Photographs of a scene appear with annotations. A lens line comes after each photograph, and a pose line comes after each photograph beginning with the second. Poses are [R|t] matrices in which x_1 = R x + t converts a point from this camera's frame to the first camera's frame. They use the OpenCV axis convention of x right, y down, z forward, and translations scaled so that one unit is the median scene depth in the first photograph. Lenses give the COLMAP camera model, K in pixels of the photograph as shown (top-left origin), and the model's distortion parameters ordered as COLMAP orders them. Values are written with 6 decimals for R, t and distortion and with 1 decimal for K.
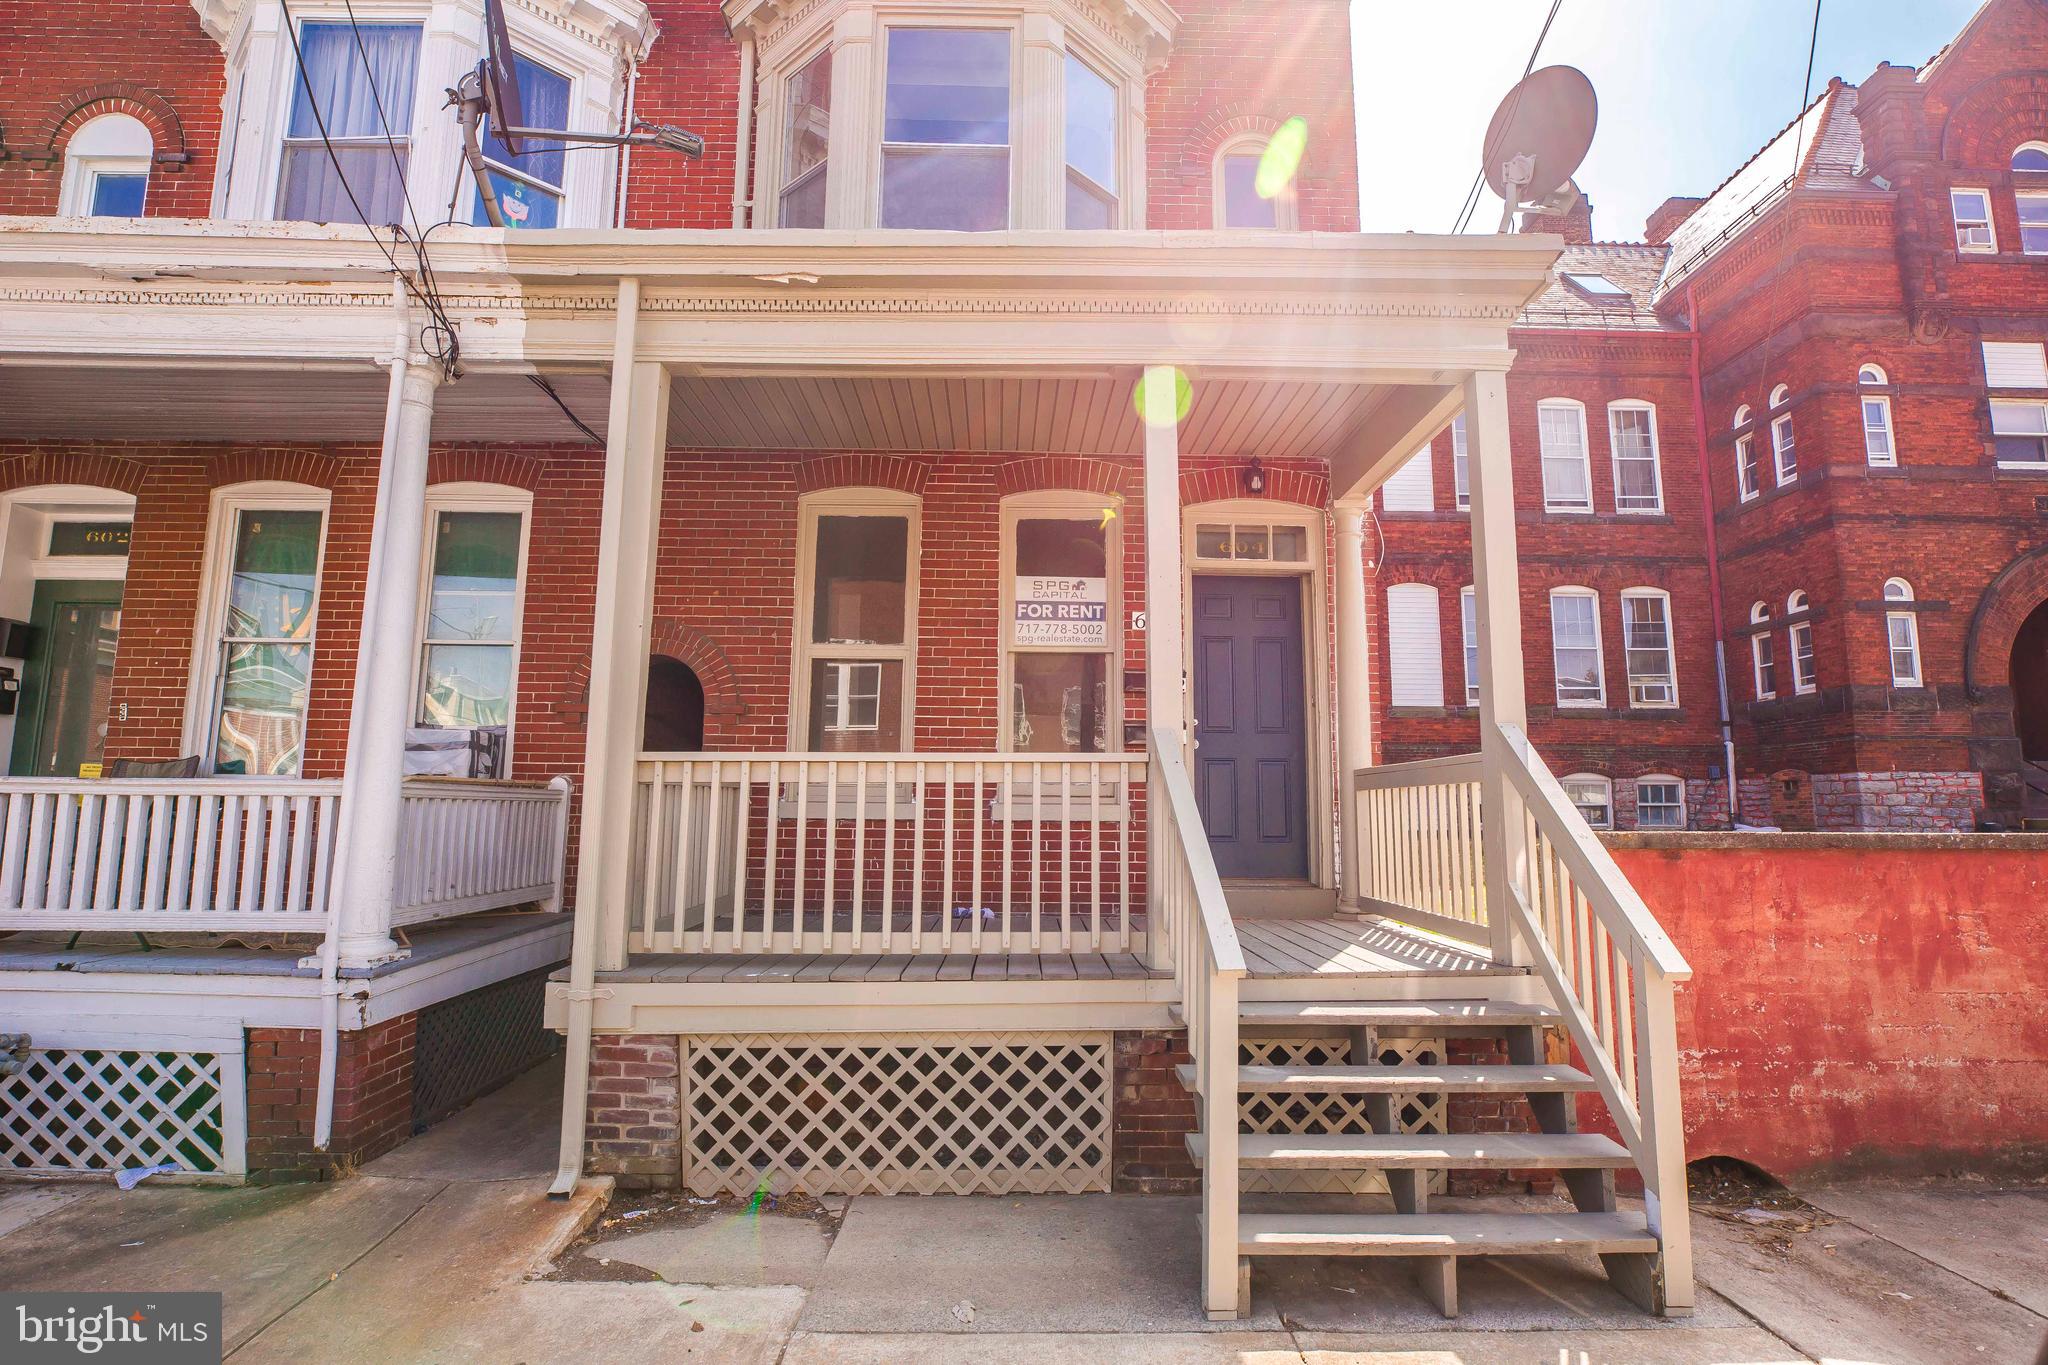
lens RADIAL K [[1054.3, 0, 1023.3], [0, 1054.3, 679.3], [0, 0, 1]] dist [-0.022409, 0.001201]
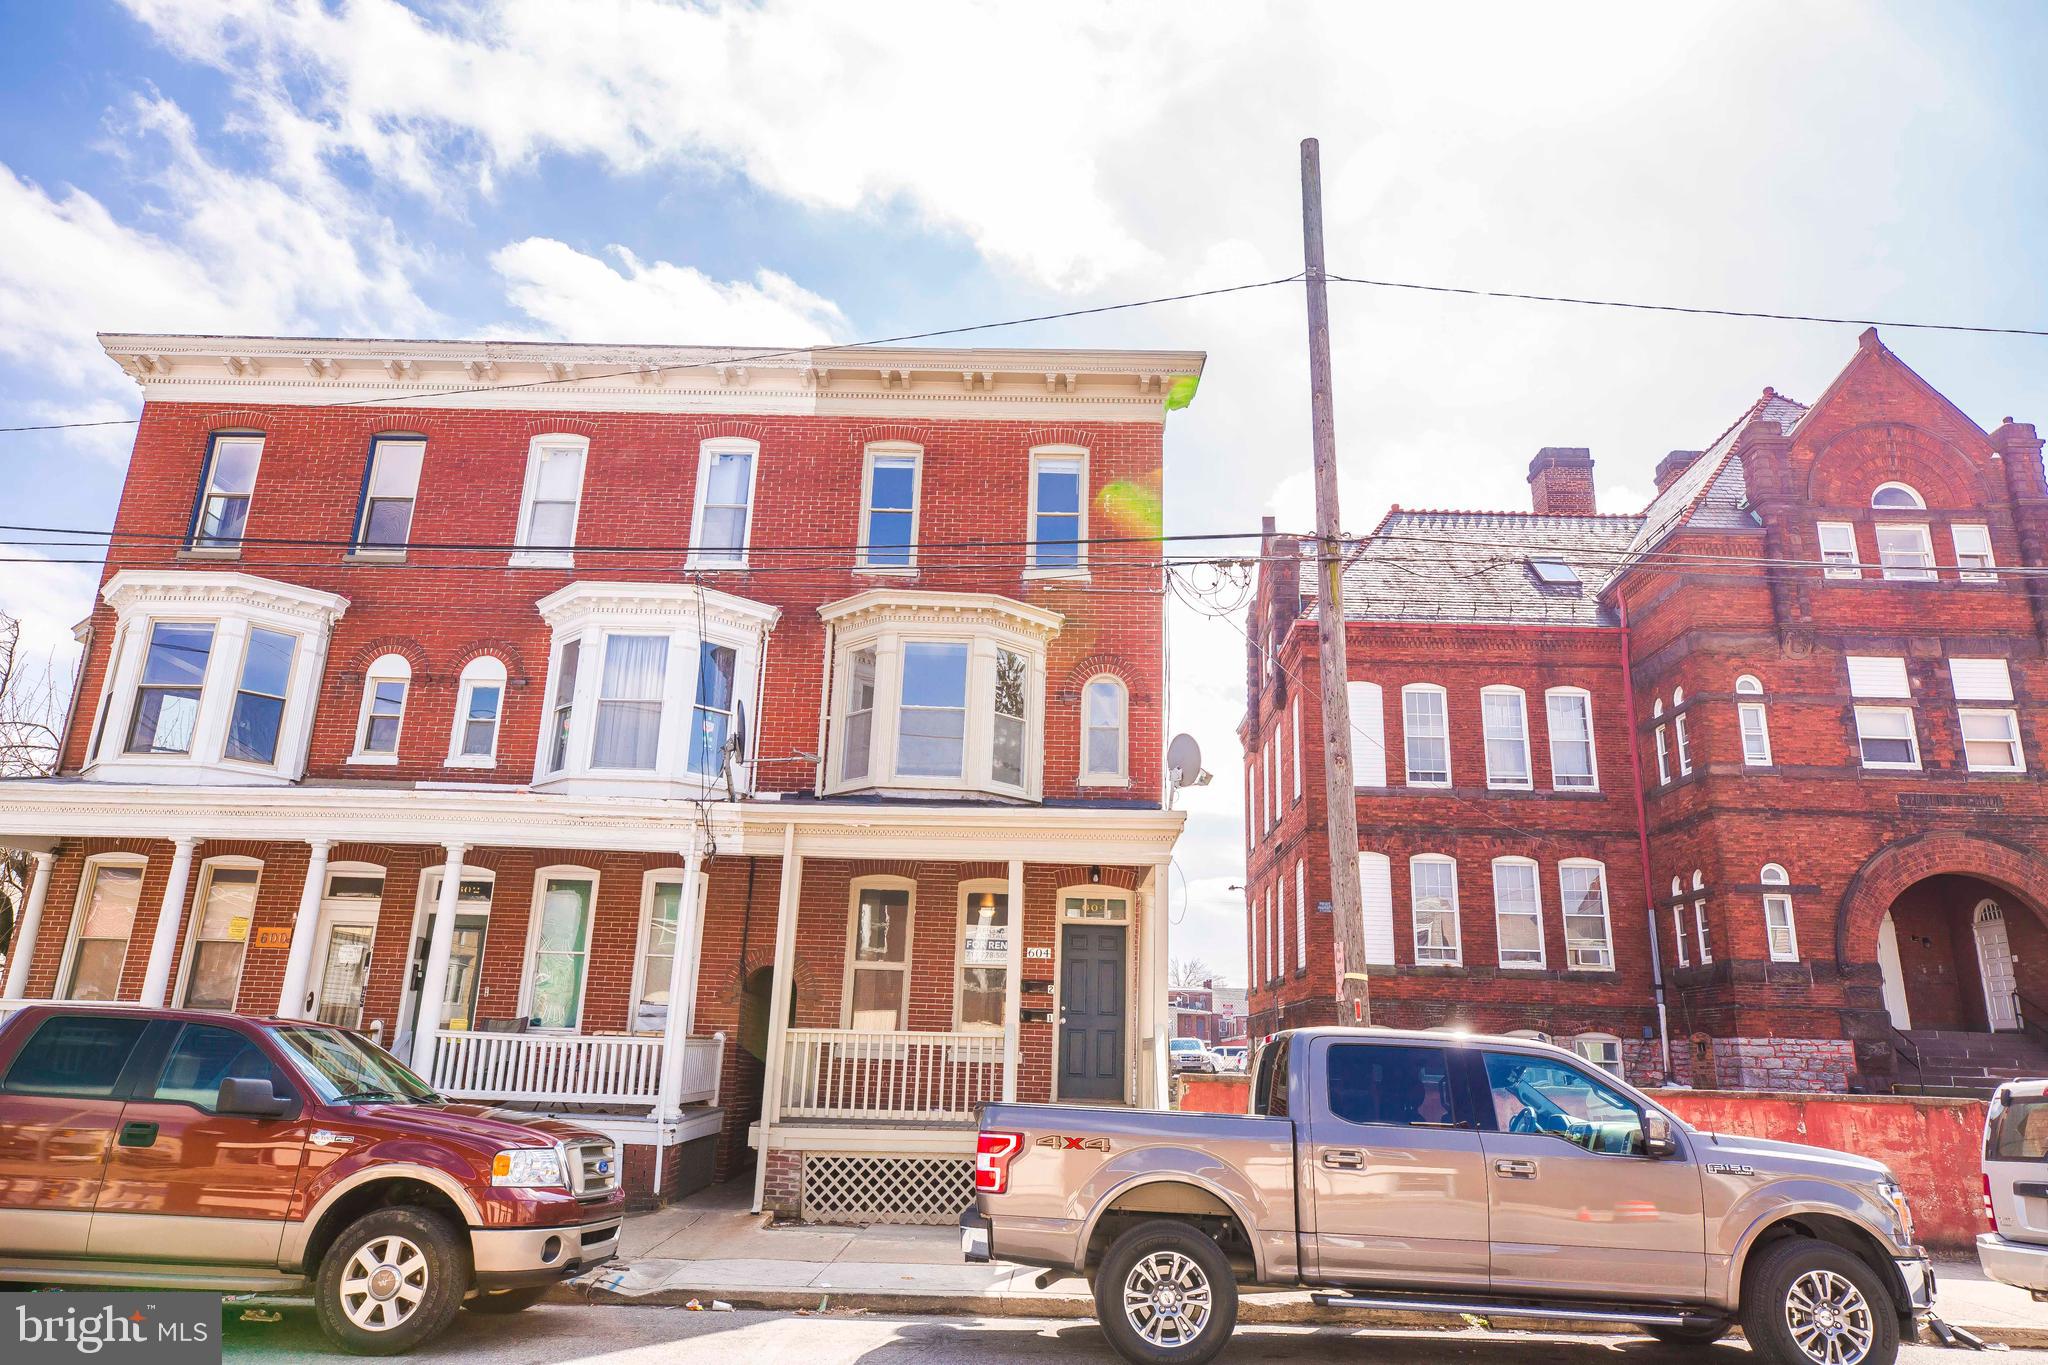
lens RADIAL K [[1324.1, 0, 1027.4], [0, 1324.1, 676.2], [0, 0, 1]] dist [0.001889, 0.000417]
pose [[0.999276, 0.013404, -0.035599, 0.066205], [-0.018552, 0.988743, -0.148470, -0.069869], [0.033208, 0.149022, 0.988276, -0.506064]]
